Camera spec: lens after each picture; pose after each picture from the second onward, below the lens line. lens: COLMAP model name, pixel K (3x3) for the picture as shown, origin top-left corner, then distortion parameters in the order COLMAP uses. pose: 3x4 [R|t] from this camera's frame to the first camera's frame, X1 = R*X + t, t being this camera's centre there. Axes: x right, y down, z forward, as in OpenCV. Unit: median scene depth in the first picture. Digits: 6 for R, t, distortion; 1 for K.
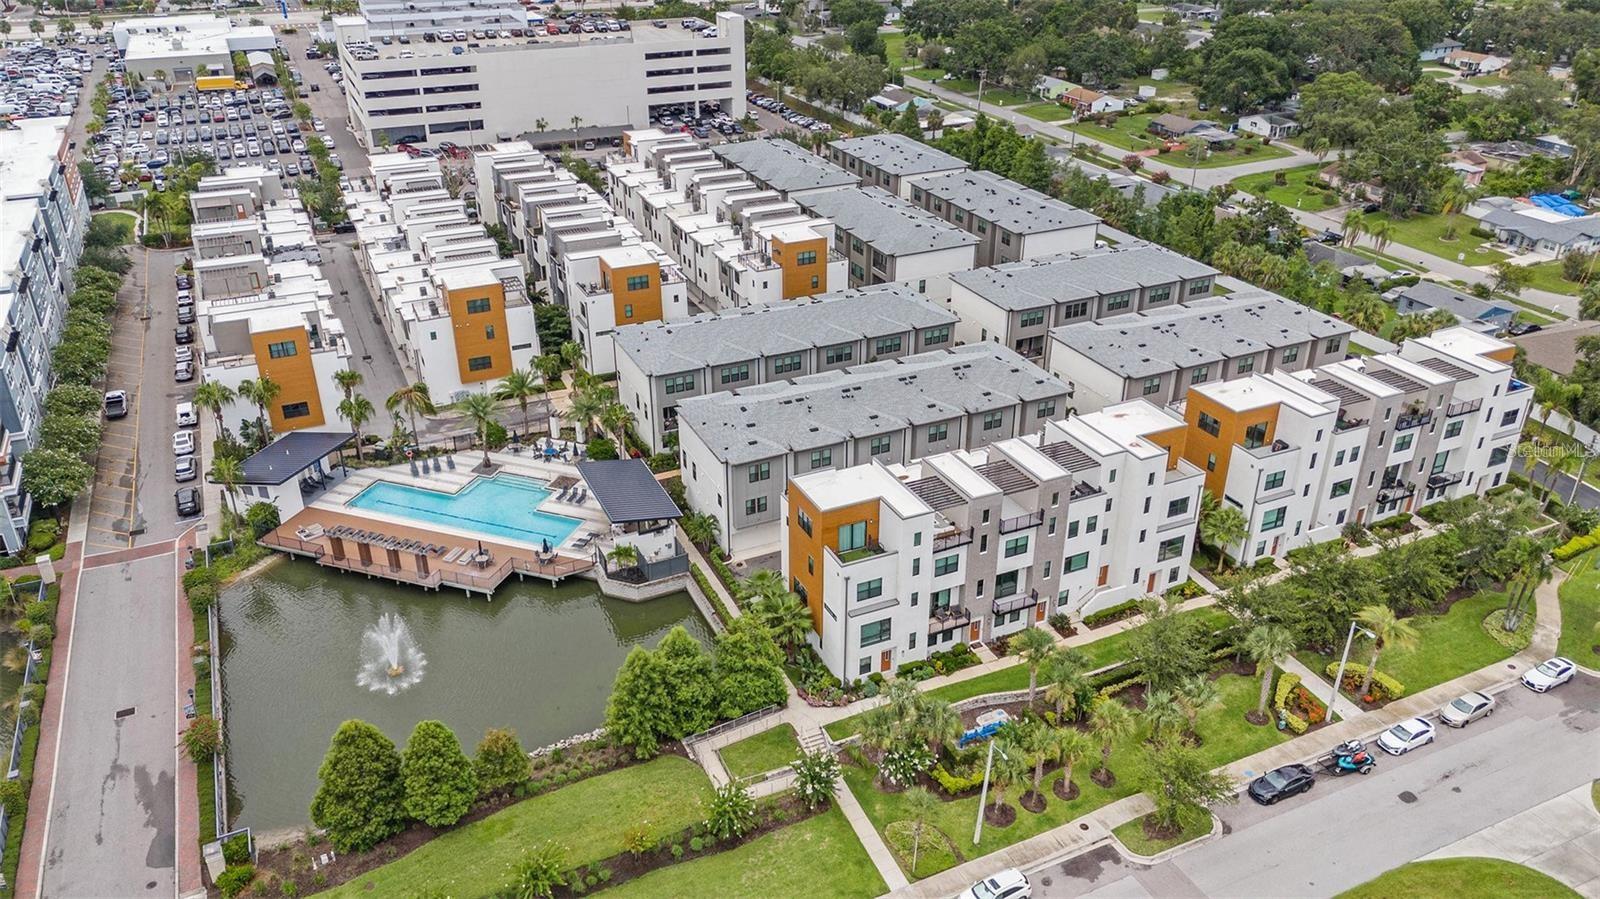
lens RADIAL K [[1165.0, 0, 795.6], [0, 1165.0, 450.0], [0, 0, 1]] dist [0.073844, -0.057523]
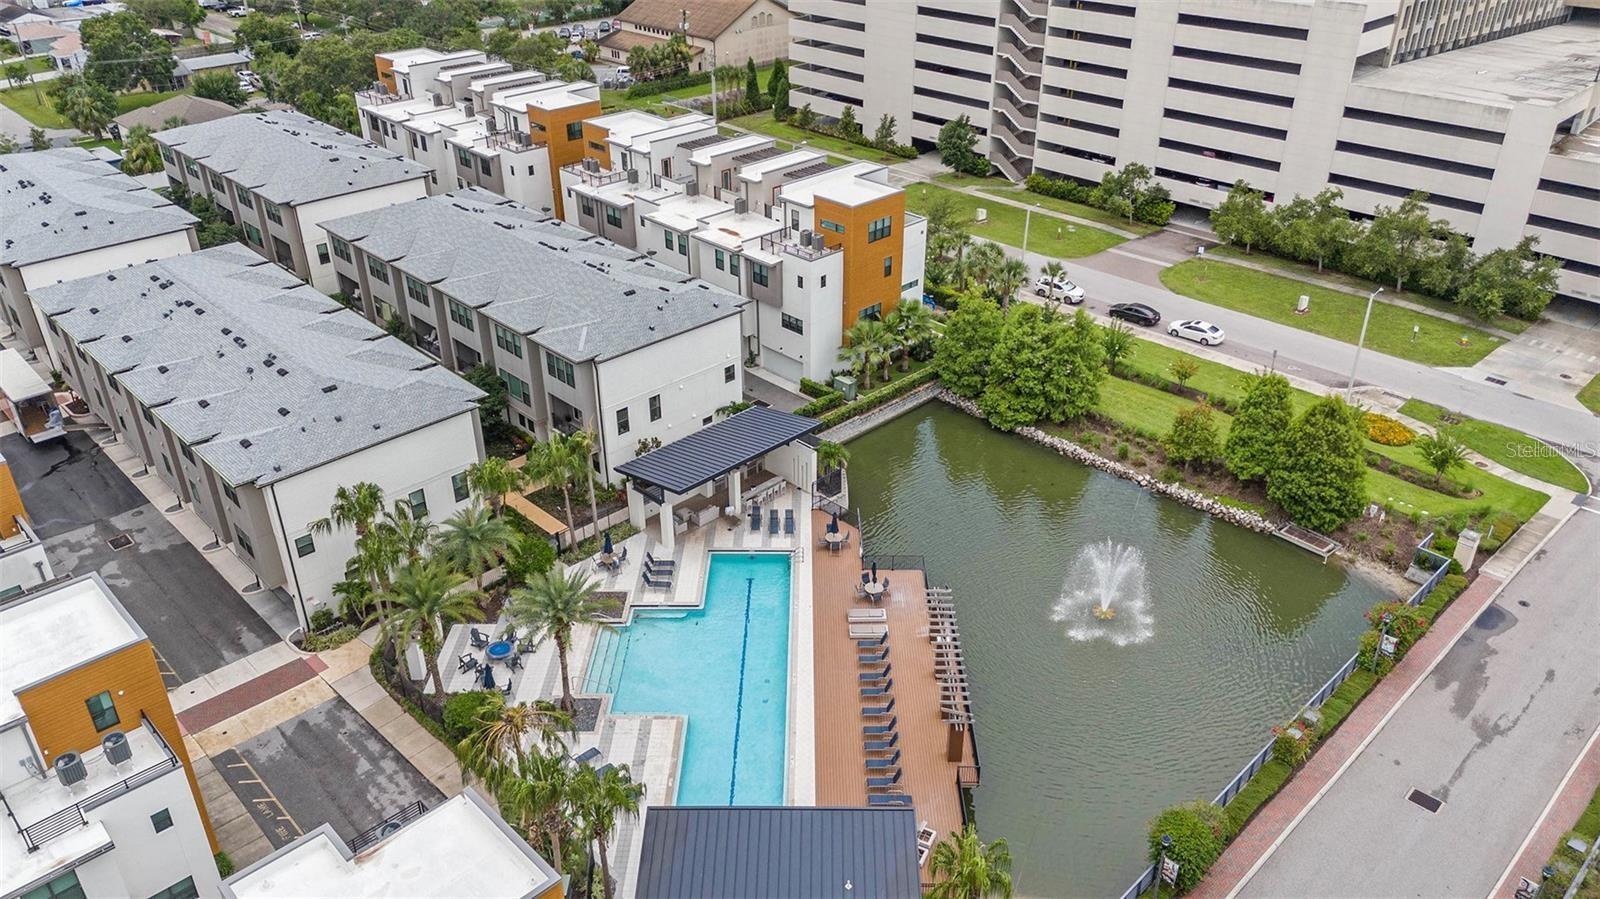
lens RADIAL K [[1165.0, 0, 792.1], [0, 1165.0, 442.2], [0, 0, 1]] dist [0.073844, -0.057523]
pose [[-0.322585, -0.462228, 0.826005, -0.630199], [0.444595, 0.696409, 0.563337, -0.288638], [-0.835628, 0.548962, -0.019147, 0.845925]]
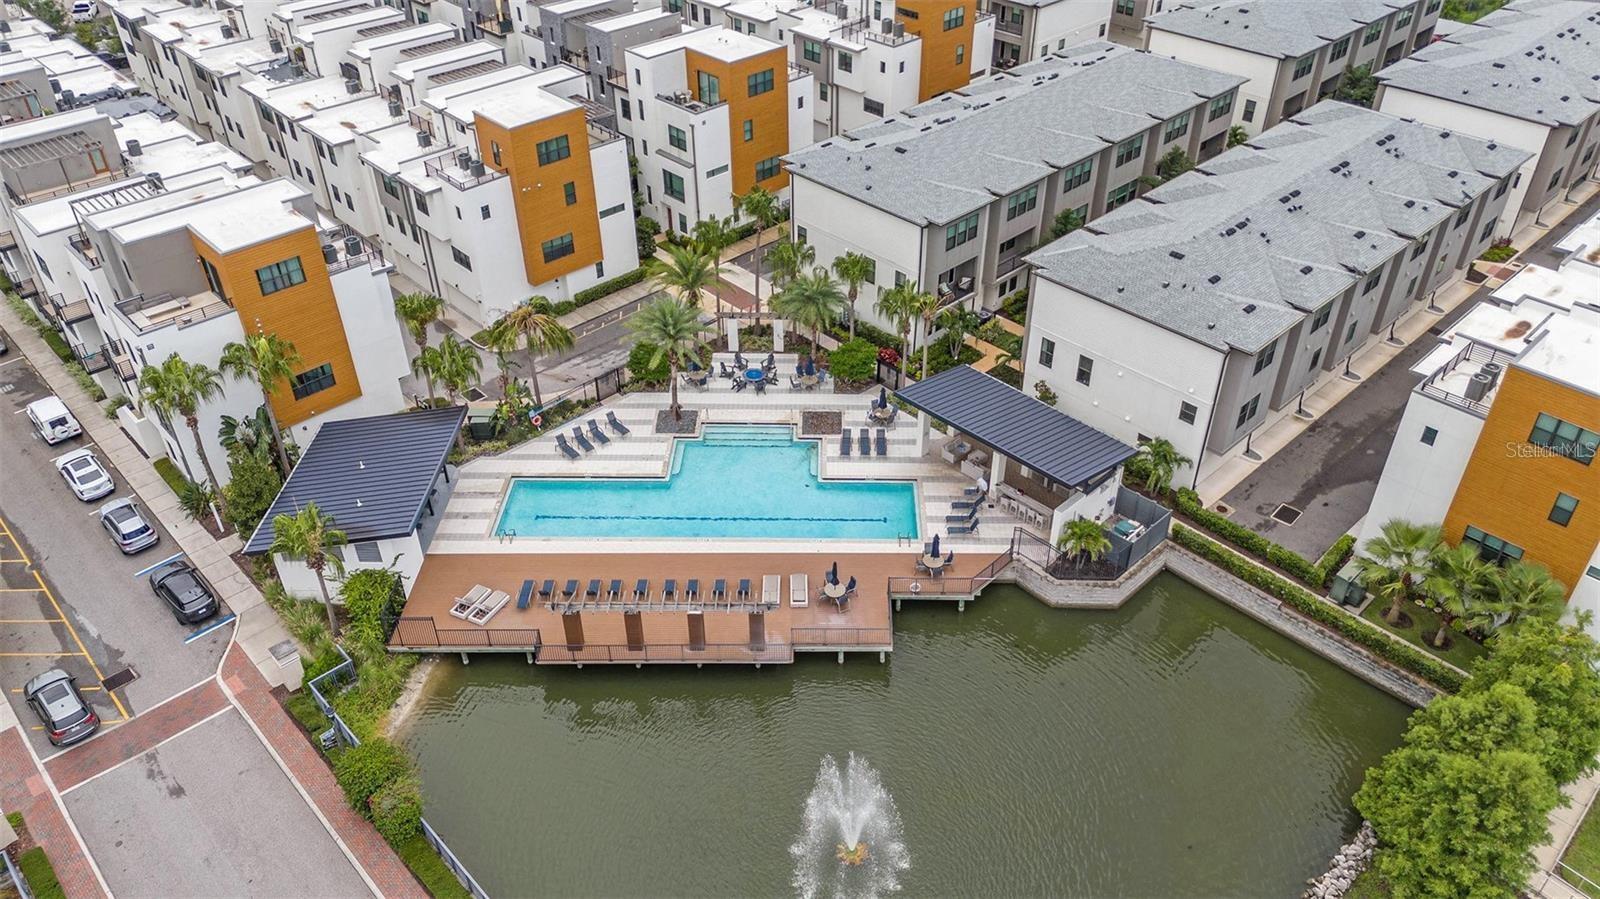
lens RADIAL K [[1165.0, 0, 801.8], [0, 1165.0, 446.9], [0, 0, 1]] dist [0.073844, -0.057523]
pose [[0.947960, -0.193840, 0.252583, -0.351682], [0.152982, 0.973041, 0.172591, -0.064219], [-0.279228, -0.124969, 0.952058, 0.405674]]
